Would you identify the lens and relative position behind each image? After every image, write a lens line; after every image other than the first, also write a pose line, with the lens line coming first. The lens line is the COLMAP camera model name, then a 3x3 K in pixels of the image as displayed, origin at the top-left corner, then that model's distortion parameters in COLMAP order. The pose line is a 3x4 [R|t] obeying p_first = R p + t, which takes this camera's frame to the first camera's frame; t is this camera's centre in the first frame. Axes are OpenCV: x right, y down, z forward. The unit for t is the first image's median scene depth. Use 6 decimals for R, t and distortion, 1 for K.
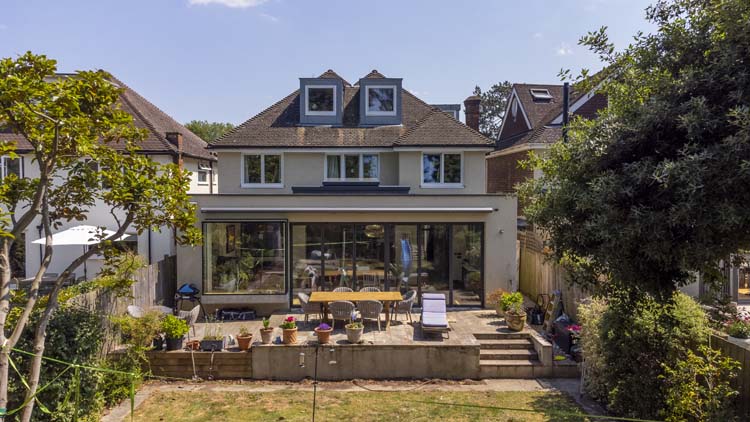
lens RADIAL K [[540.2, 0, 375.0], [0, 540.2, 211.0], [0, 0, 1]] dist [0.035202, 0.000817]
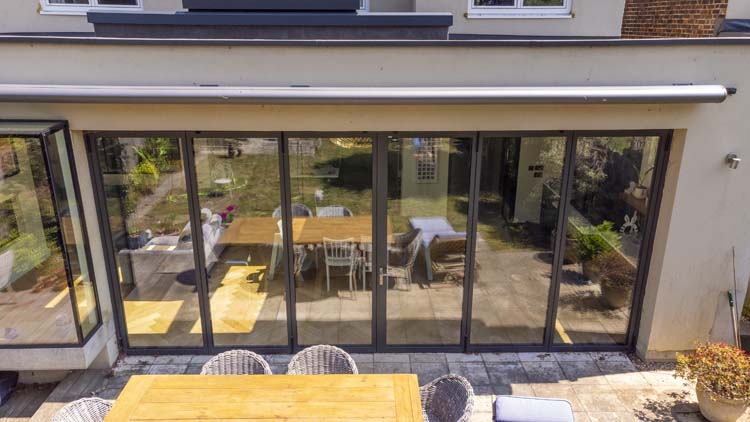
lens RADIAL K [[540.2, 0, 375.0], [0, 540.2, 211.0], [0, 0, 1]] dist [0.035202, 0.000817]
pose [[0.999908, 0.005009, -0.012641, 0.025138], [-0.001129, 0.957045, 0.289939, -0.028230], [0.013551, -0.289897, 0.956962, 0.700237]]
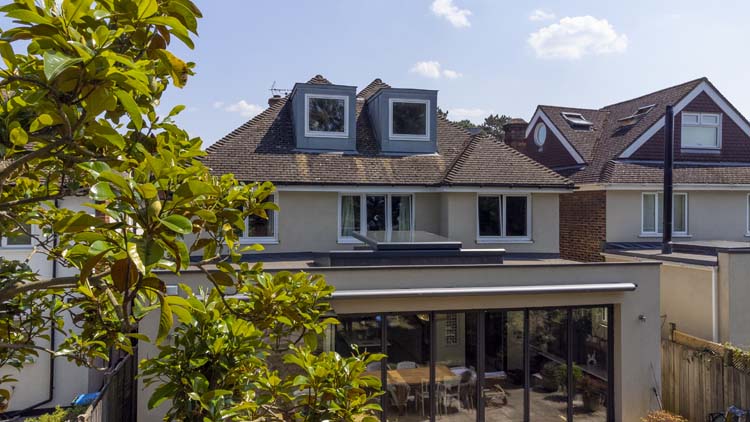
lens RADIAL K [[558.7, 0, 375.0], [0, 558.7, 211.0], [0, 0, 1]] dist [0.050215, 0.000715]
pose [[0.977349, 0.004759, 0.211578, -0.255622], [0.003788, 0.999193, -0.039976, -0.071358], [-0.211598, 0.039872, 0.976543, 0.383913]]
